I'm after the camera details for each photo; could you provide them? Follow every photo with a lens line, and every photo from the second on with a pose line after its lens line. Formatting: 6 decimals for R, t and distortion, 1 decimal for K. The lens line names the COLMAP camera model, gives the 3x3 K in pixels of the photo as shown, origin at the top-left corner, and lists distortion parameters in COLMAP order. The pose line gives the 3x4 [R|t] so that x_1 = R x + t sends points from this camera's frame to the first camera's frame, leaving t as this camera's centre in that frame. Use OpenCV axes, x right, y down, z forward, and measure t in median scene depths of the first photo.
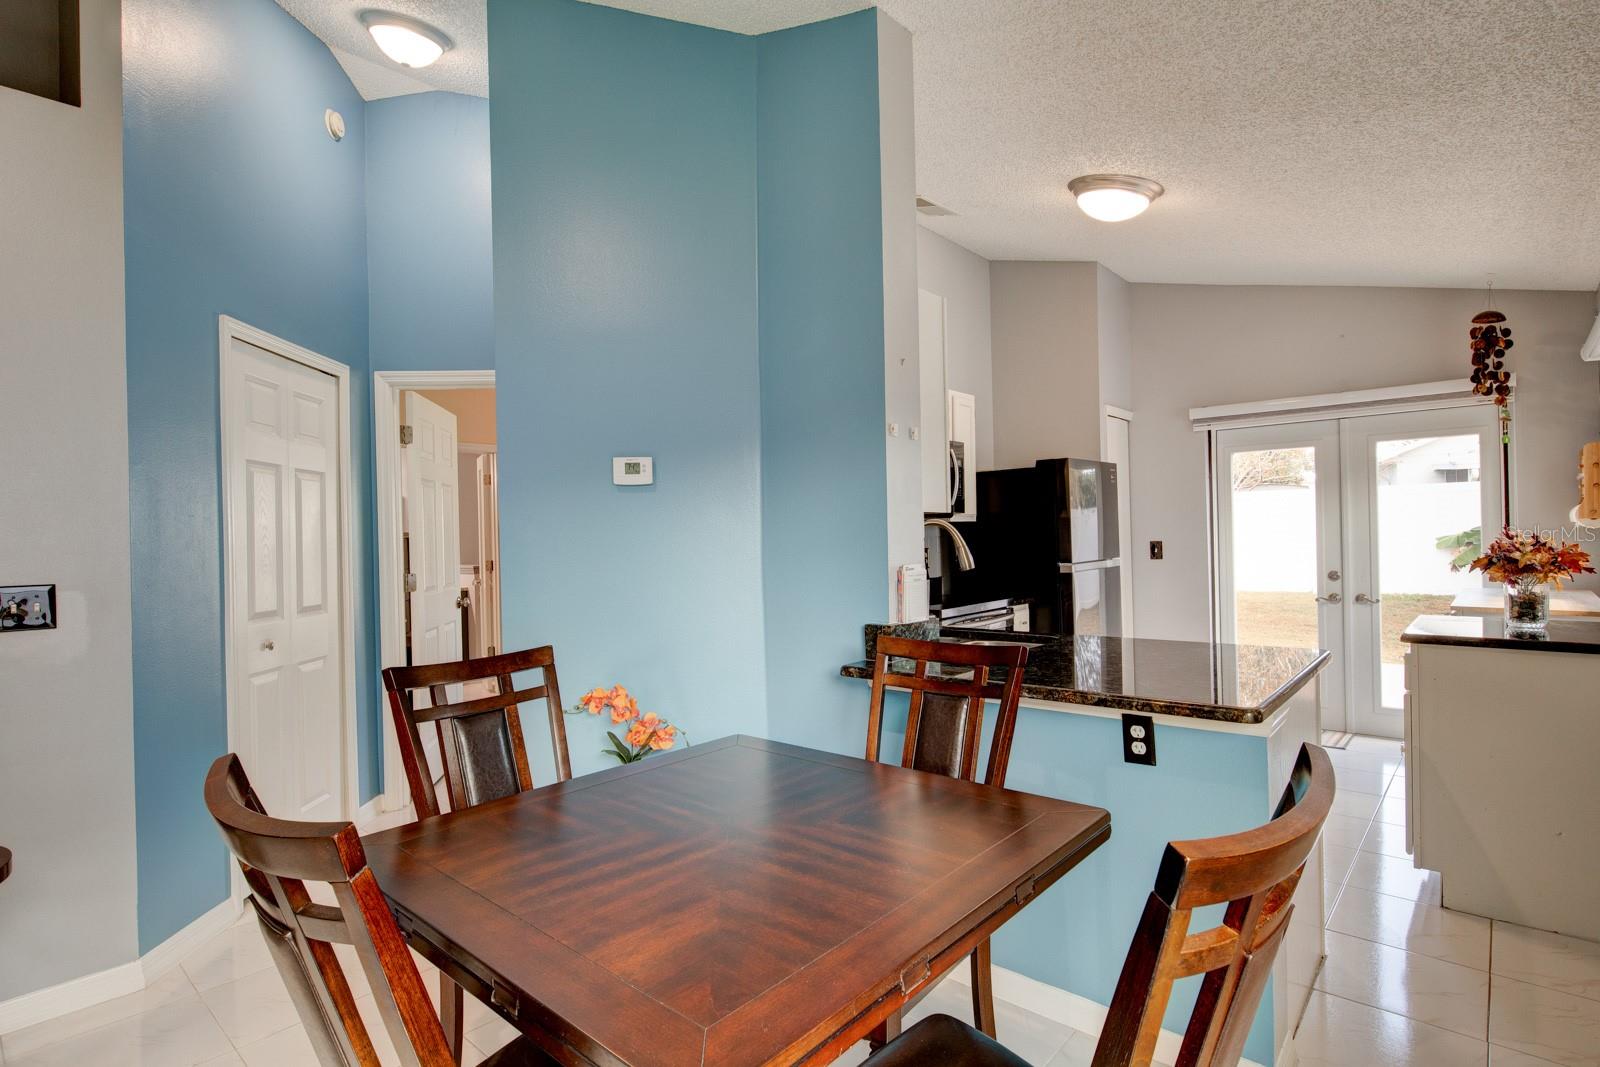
lens RADIAL K [[795.4, 0, 796.6], [0, 795.4, 538.0], [0, 0, 1]] dist [-0.015499, -0.001095]
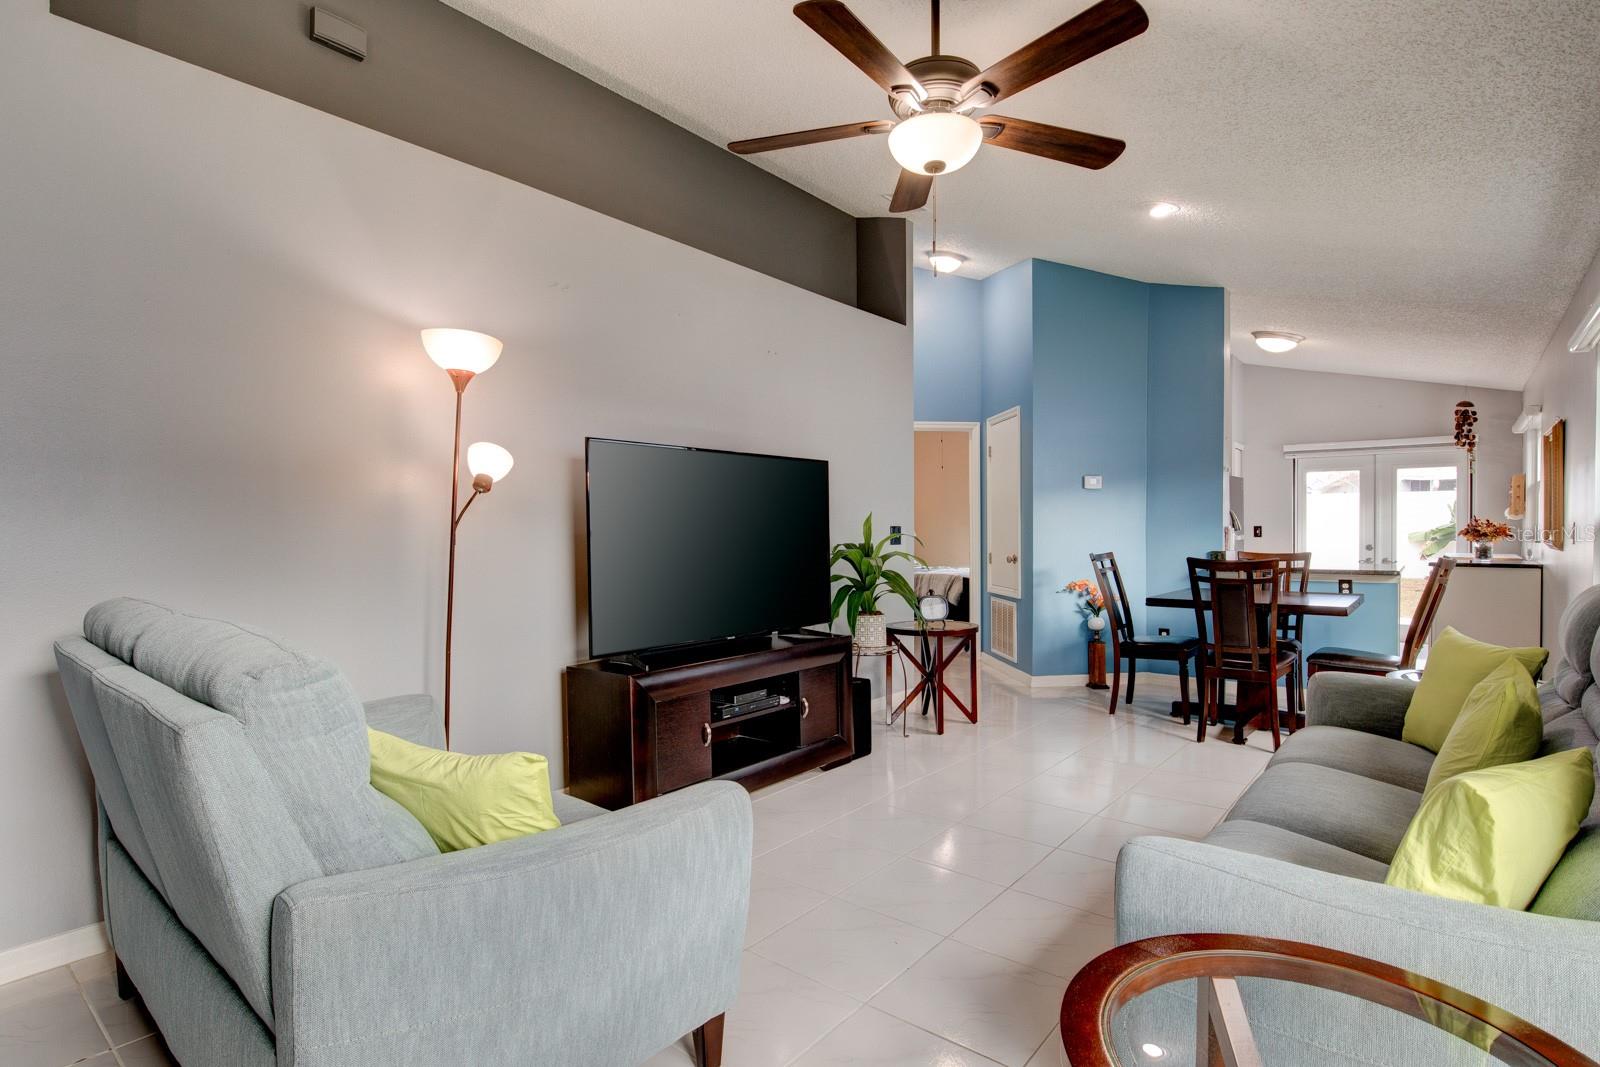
lens RADIAL K [[792.9, 0, 800.7], [0, 792.9, 540.5], [0, 0, 1]] dist [-0.006507, -0.002820]
pose [[0.998808, 0.018499, 0.045172, -0.658143], [-0.018960, 0.999772, 0.009798, 0.042261], [-0.044981, -0.010642, 0.998931, -0.681962]]
